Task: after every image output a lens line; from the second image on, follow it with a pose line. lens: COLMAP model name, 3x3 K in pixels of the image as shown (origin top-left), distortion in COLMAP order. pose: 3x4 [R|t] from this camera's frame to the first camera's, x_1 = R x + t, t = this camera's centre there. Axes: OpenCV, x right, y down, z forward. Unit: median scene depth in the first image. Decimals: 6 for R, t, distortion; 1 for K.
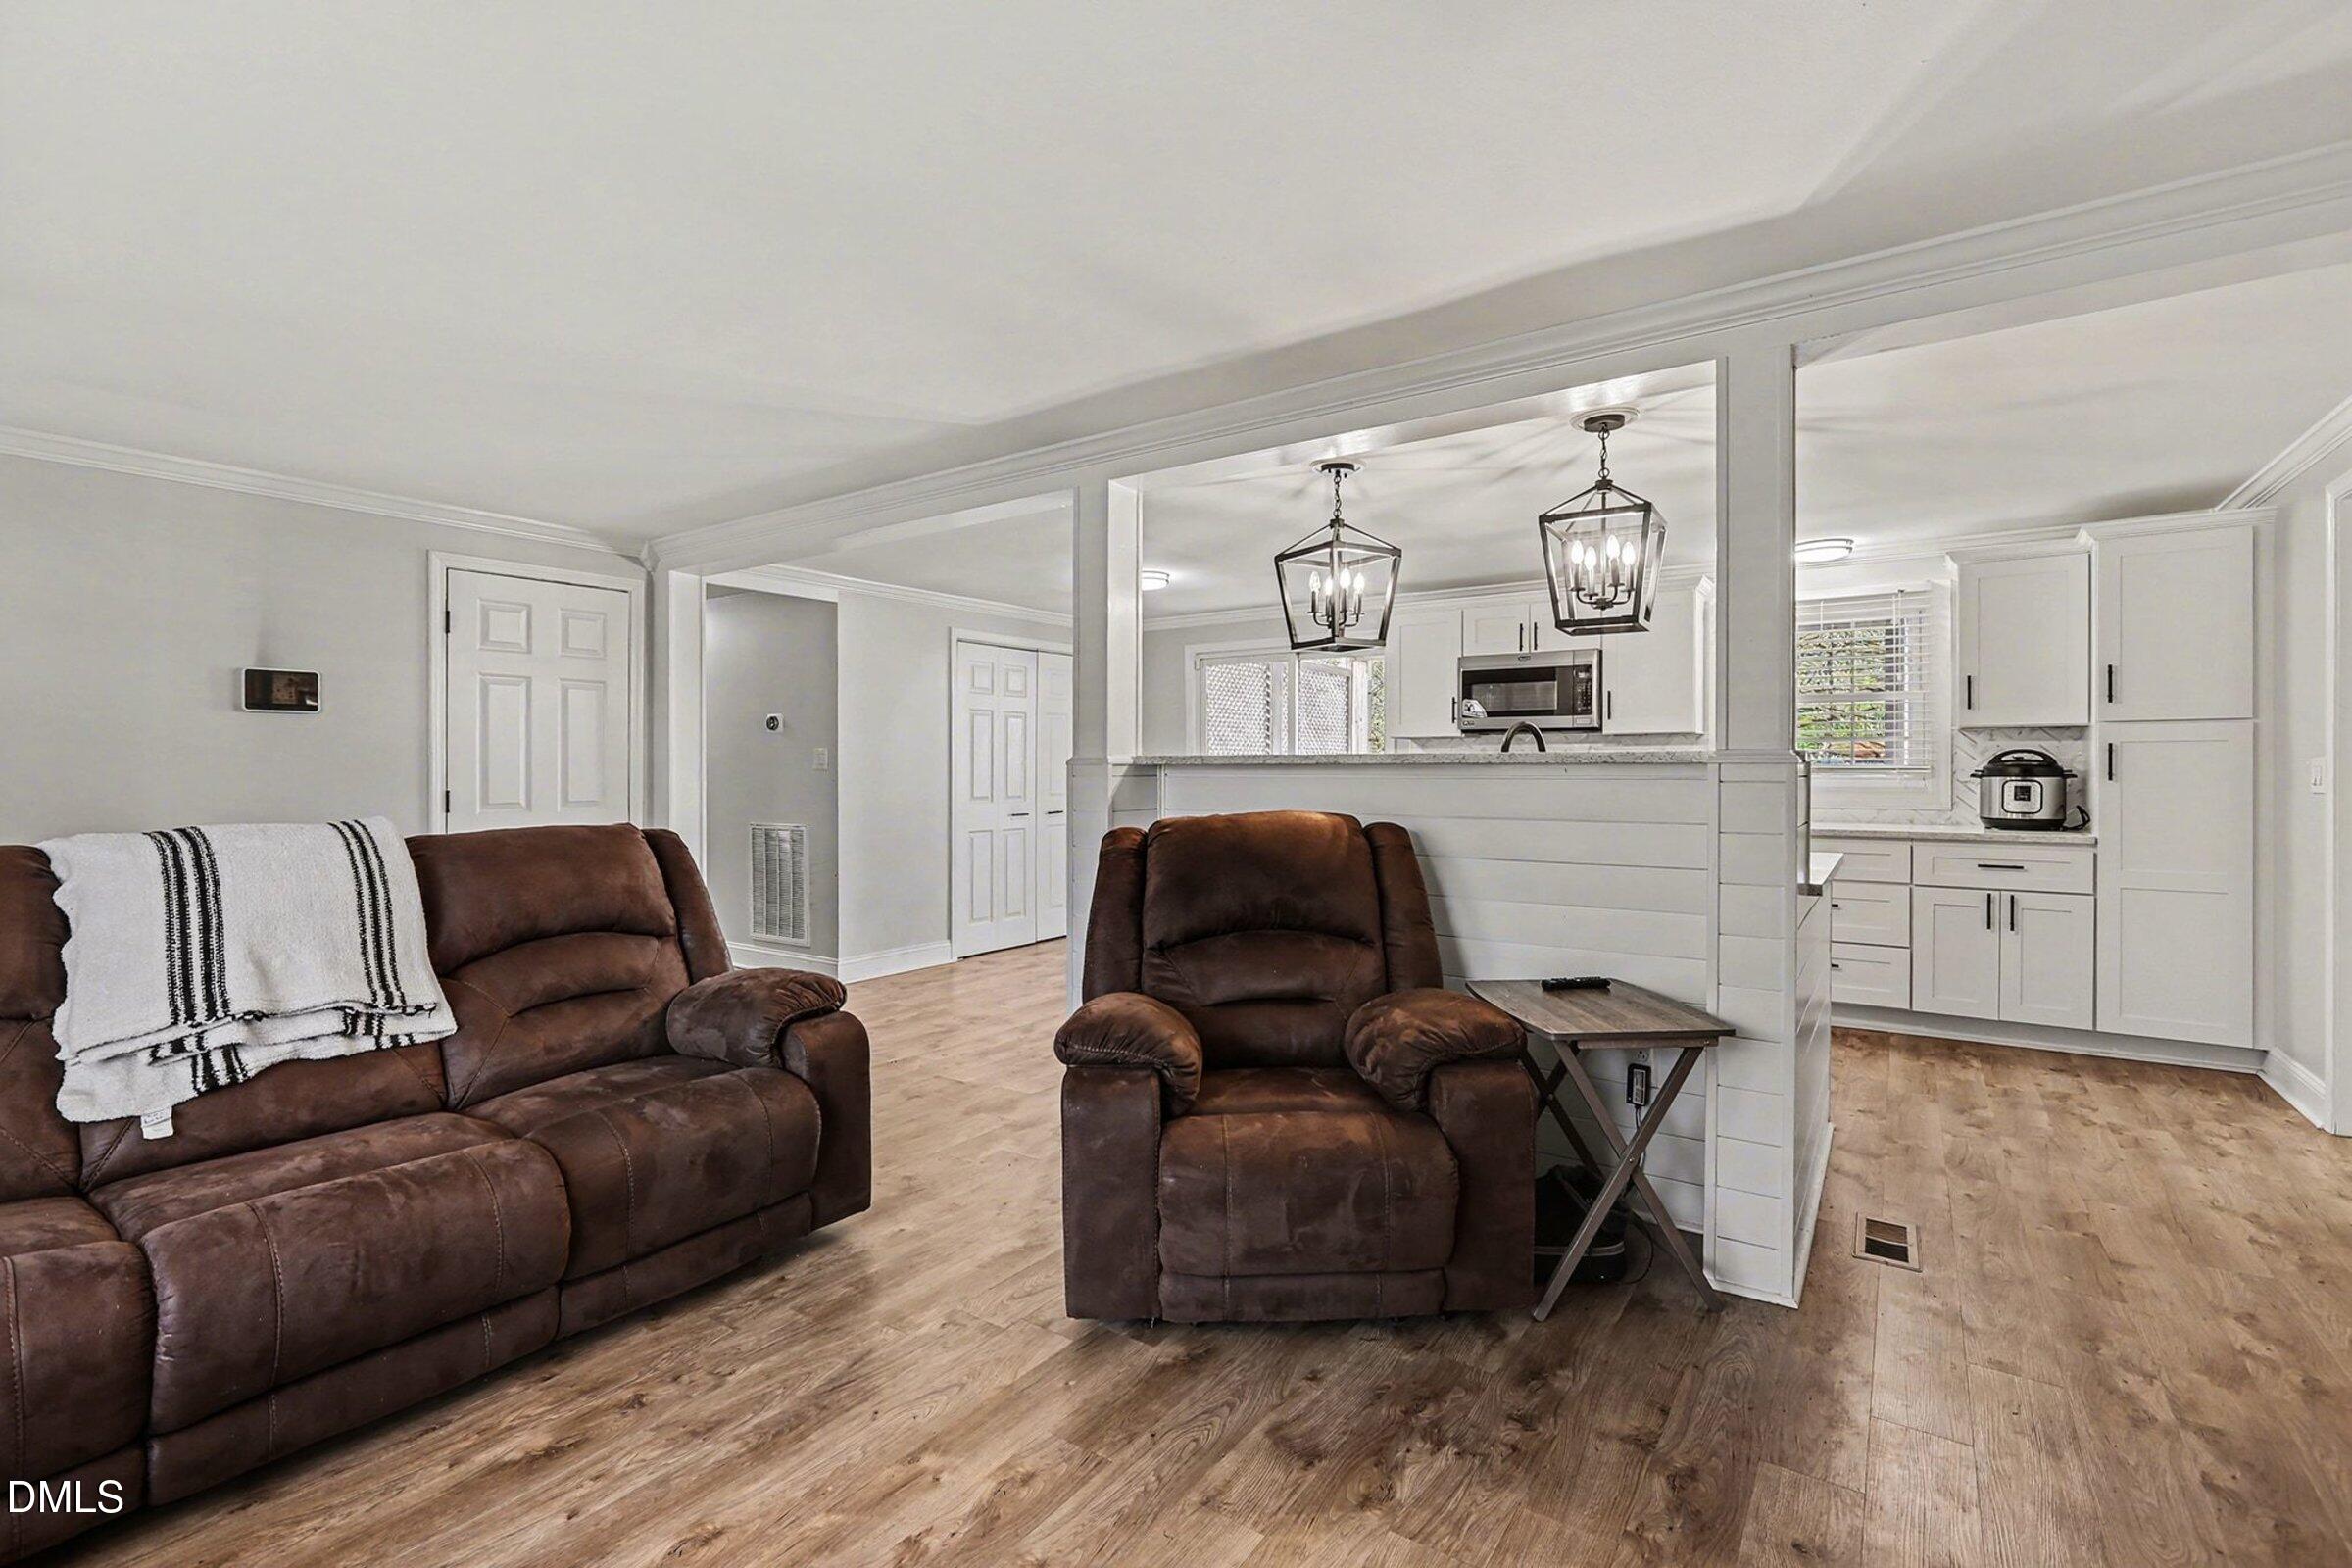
lens RADIAL K [[1038.0, 0, 1176.0], [0, 1038.0, 784.0], [0, 0, 1]] dist [0.001195, 0.000065]
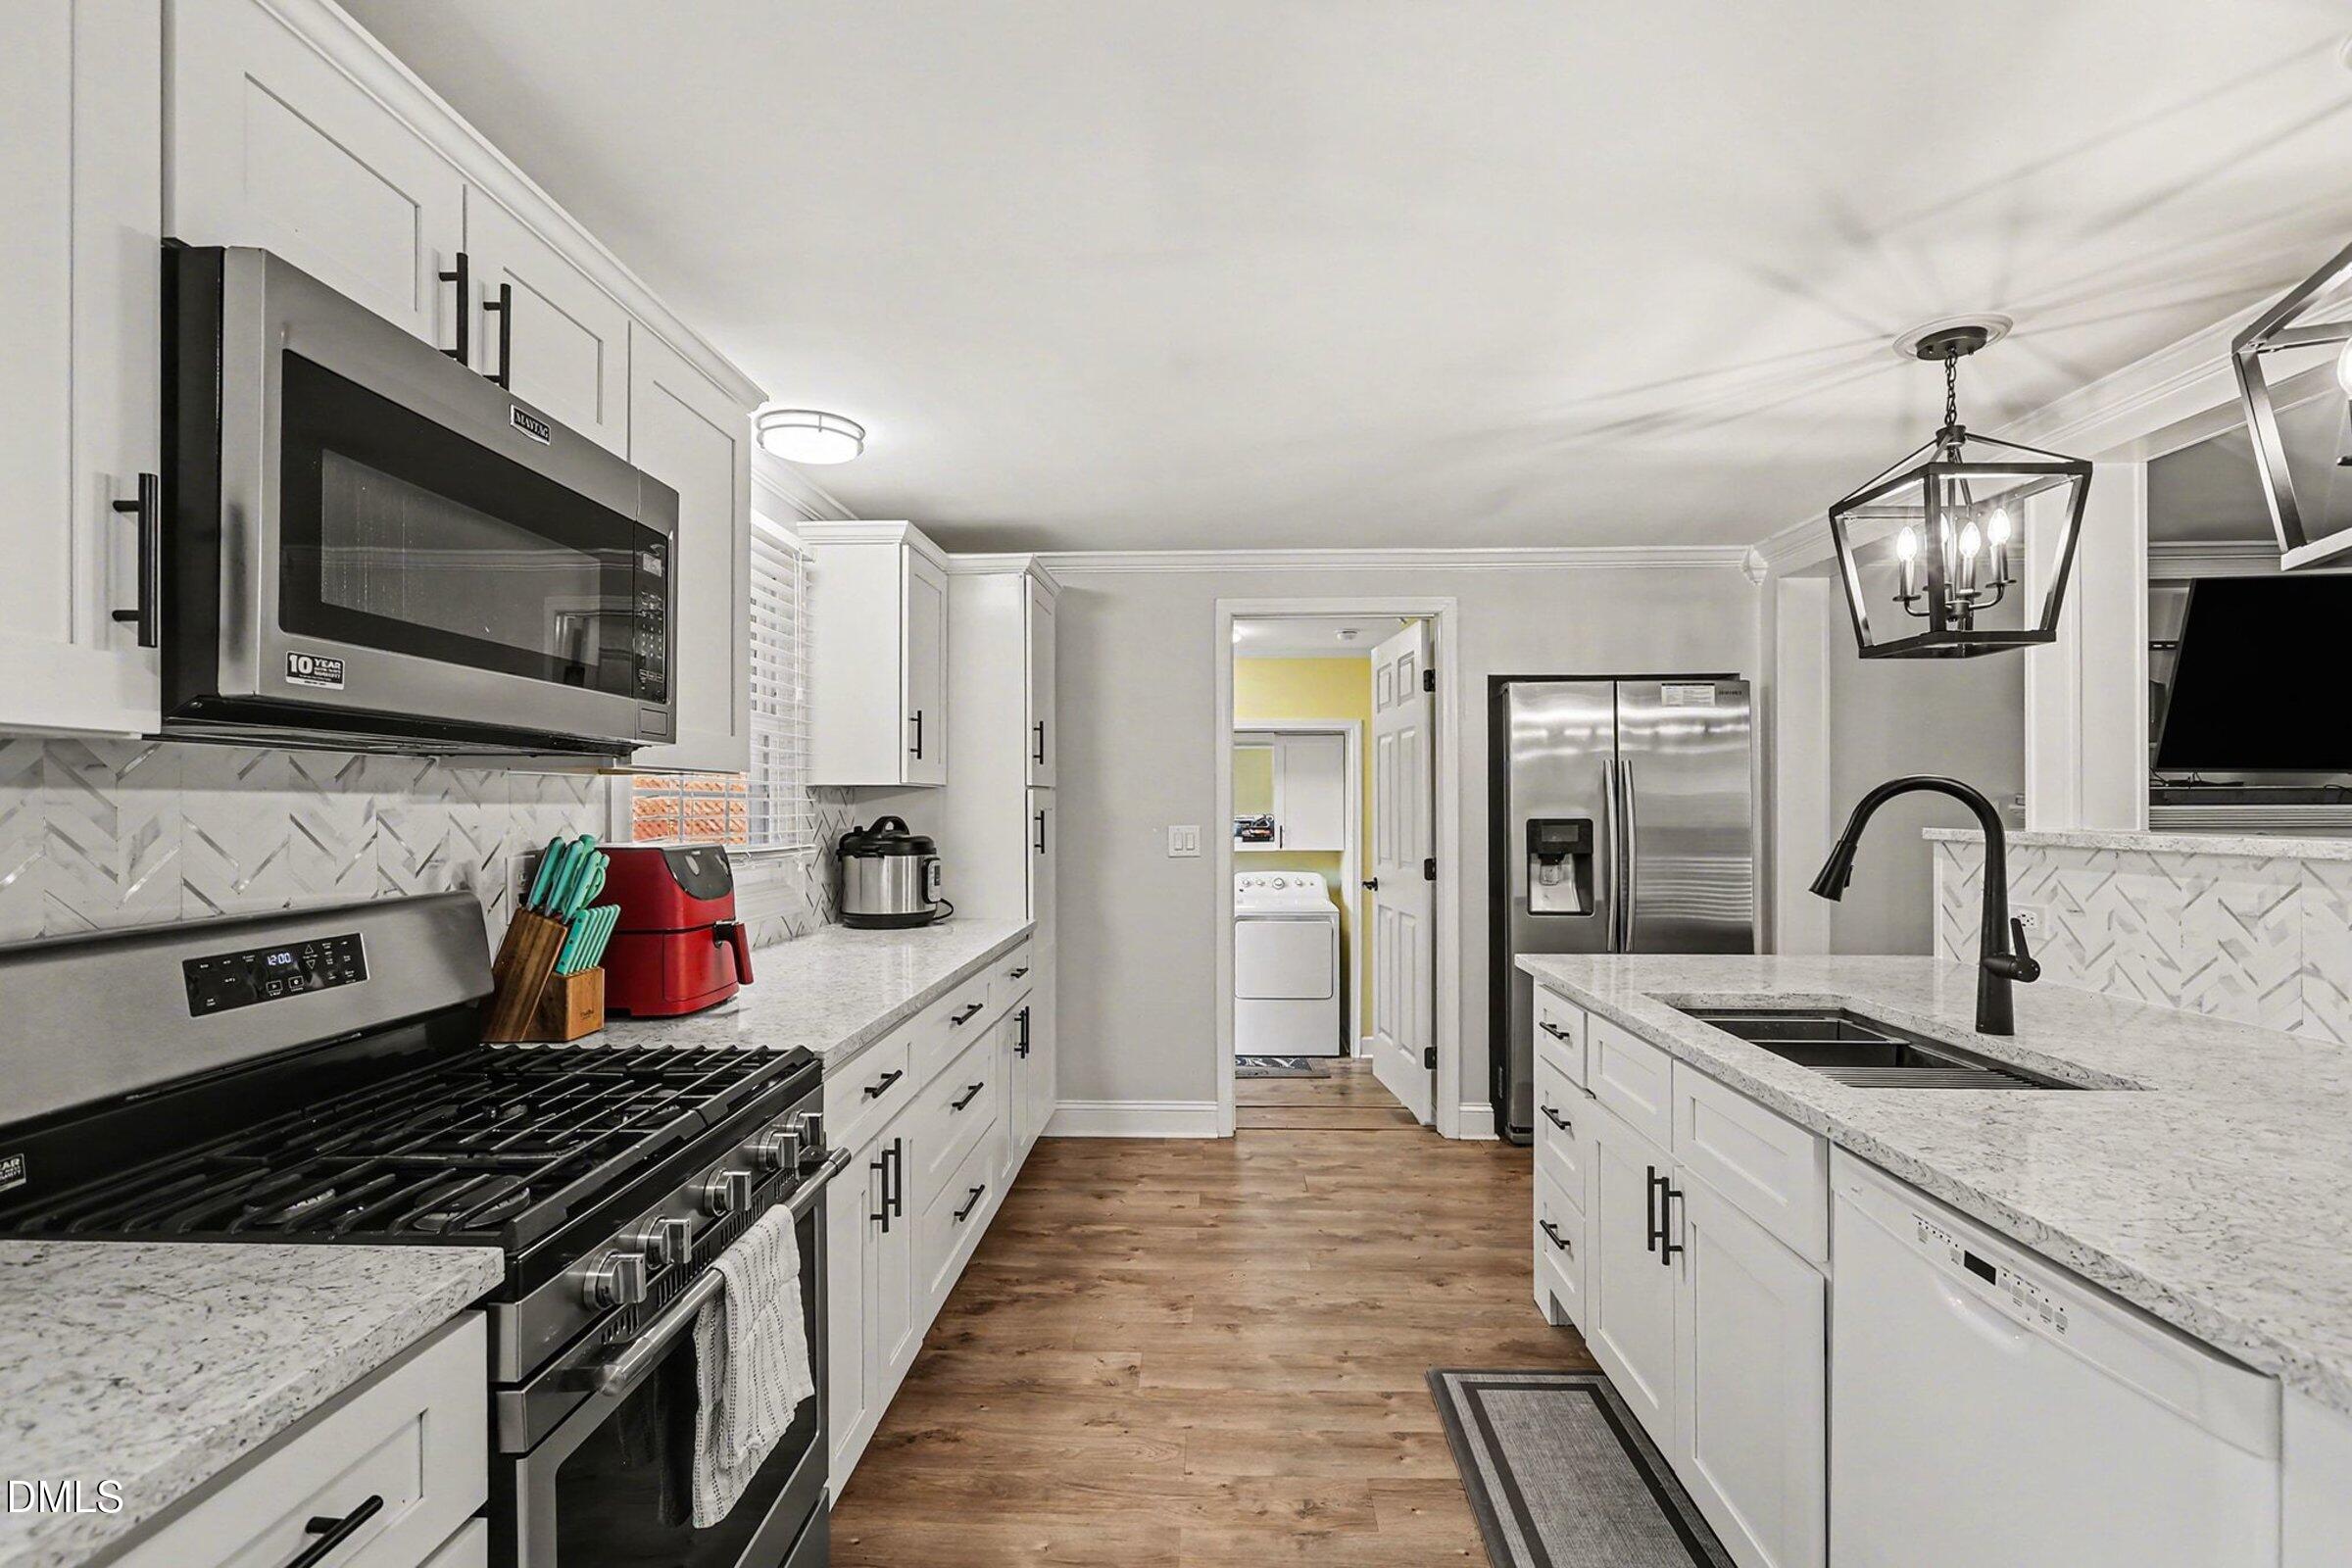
lens RADIAL K [[1038.0, 0, 1176.0], [0, 1038.0, 784.0], [0, 0, 1]] dist [0.001195, 0.000065]
pose [[-0.532754, 0.018431, 0.846069, 0.113421], [0.009077, 0.999830, -0.016065, -0.056611], [-0.846221, -0.000879, -0.532831, 1.782174]]
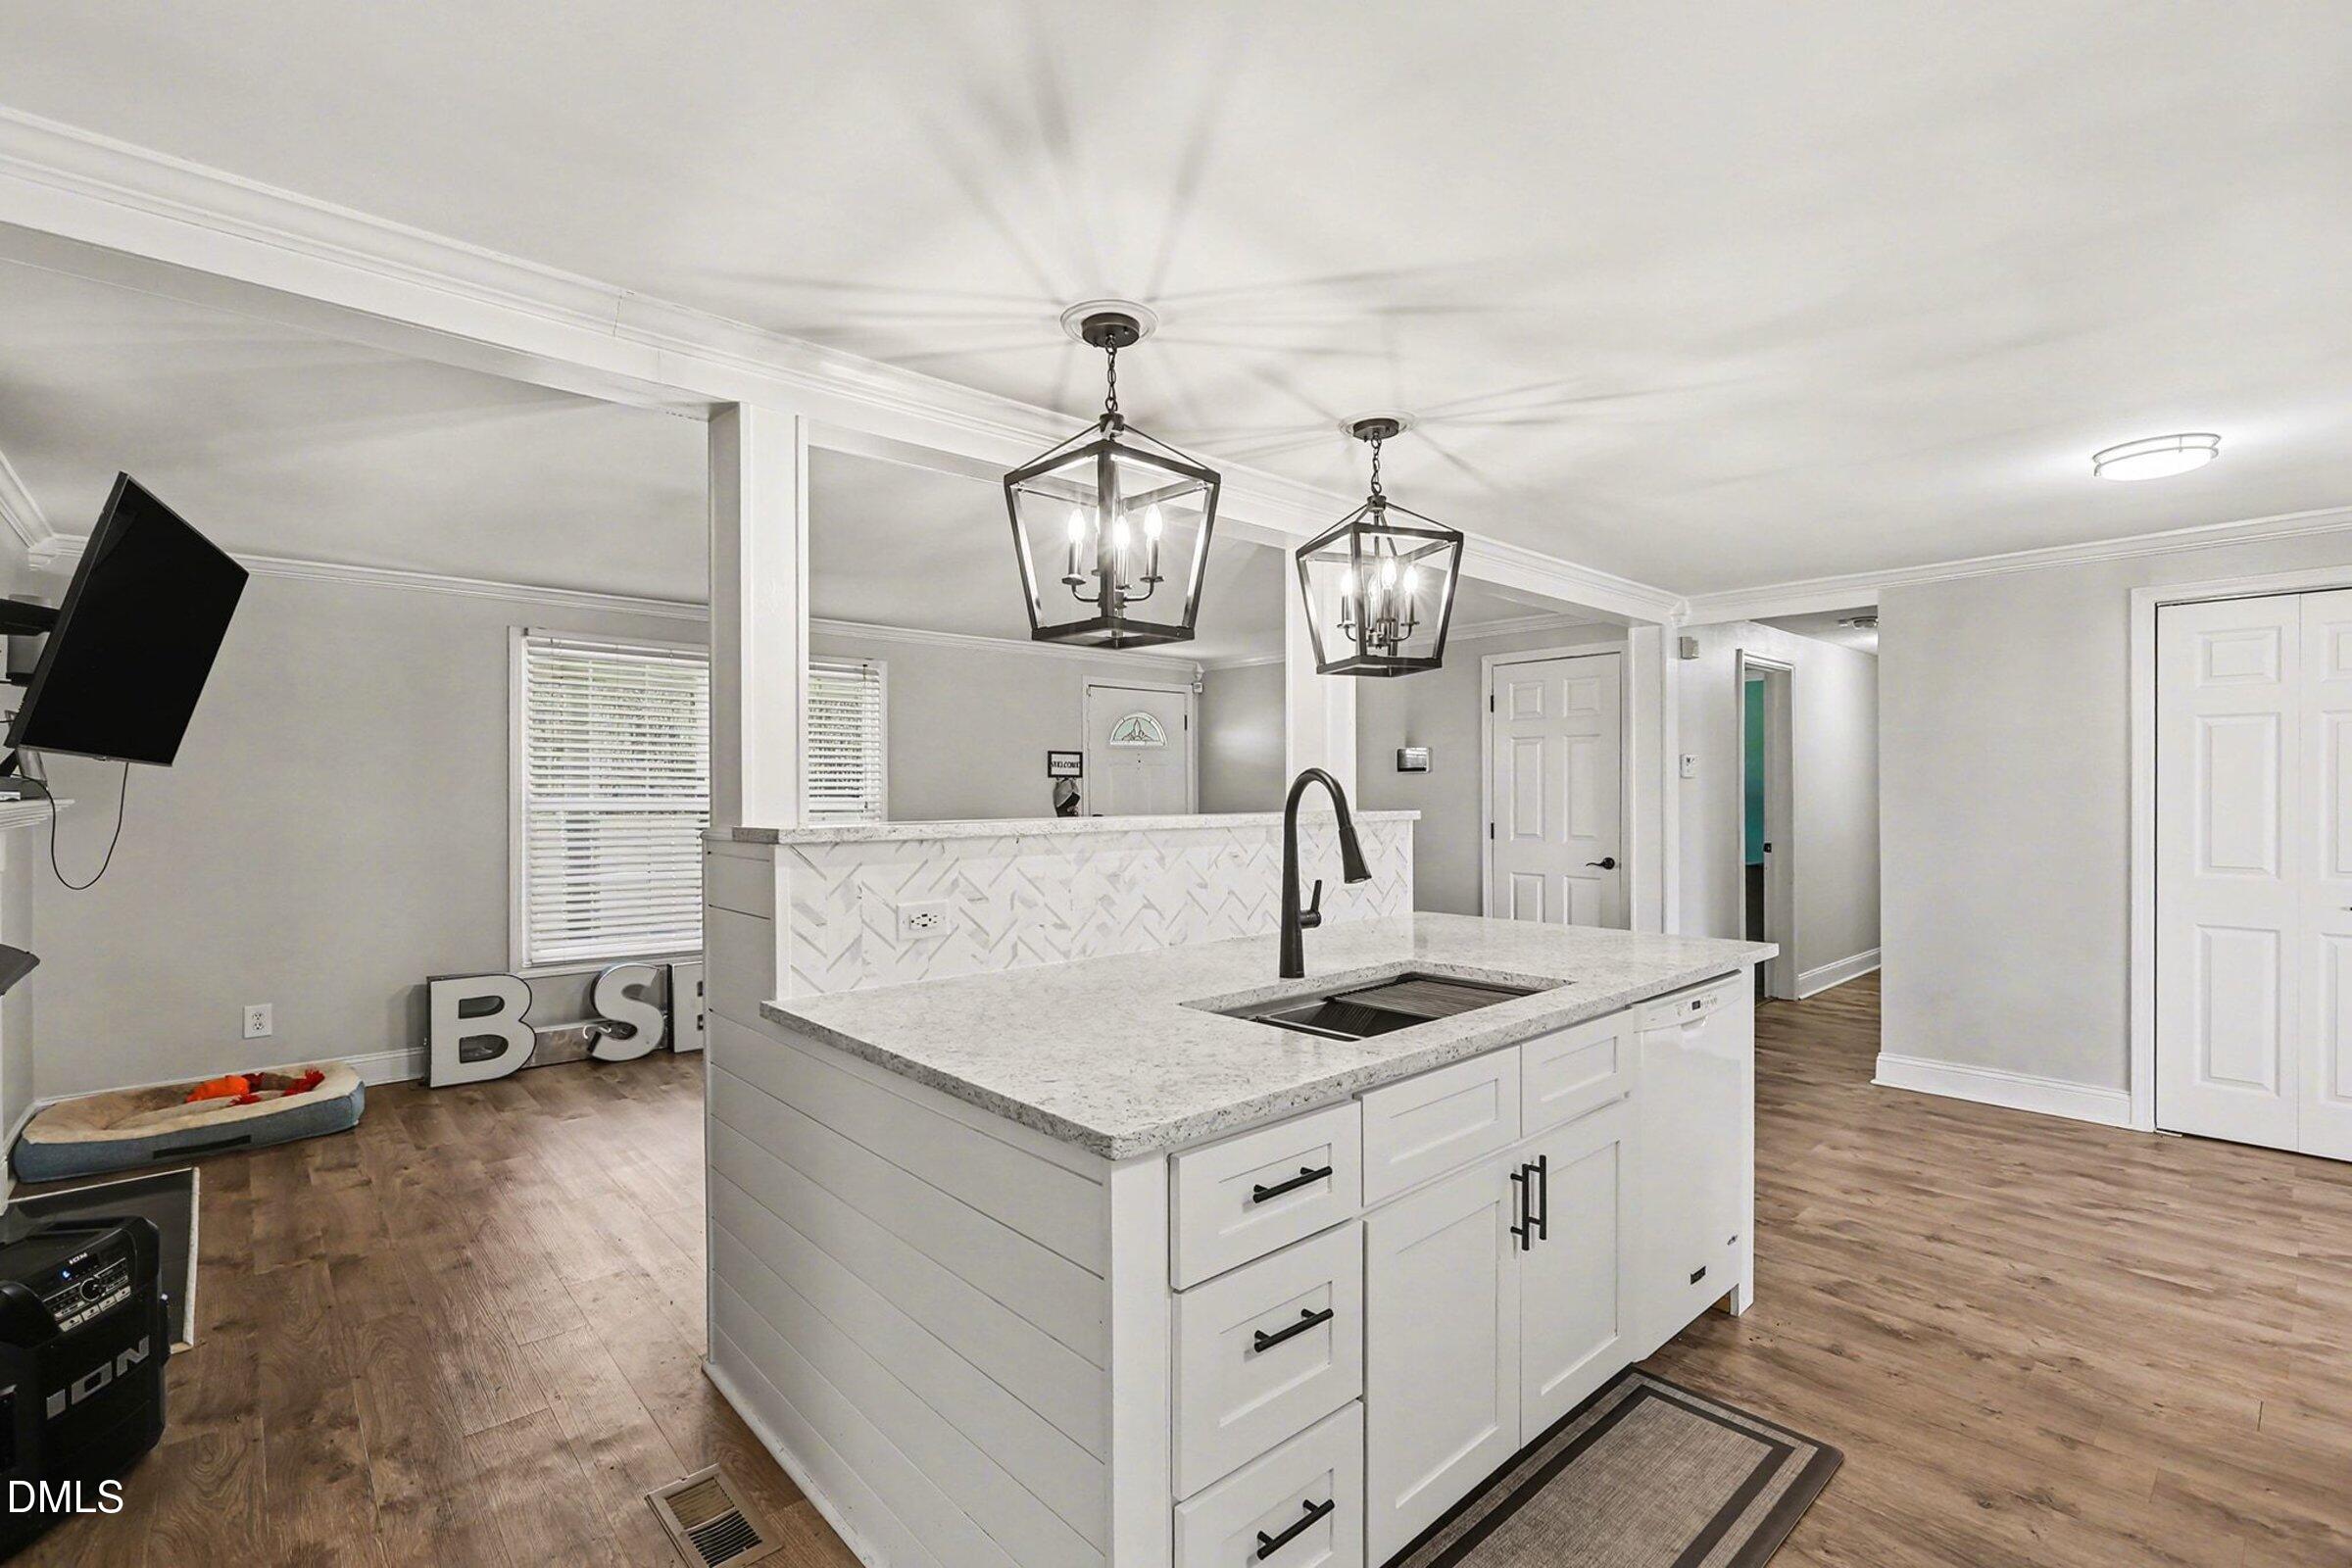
lens RADIAL K [[1066.3, 0, 1176.0], [0, 1066.3, 784.0], [0, 0, 1]] dist [0.012293, 0.000110]
pose [[-0.230224, -0.005292, -0.973123, 1.075371], [-0.004534, 0.999980, -0.004365, -0.053369], [0.973127, 0.003407, -0.230243, 1.195093]]
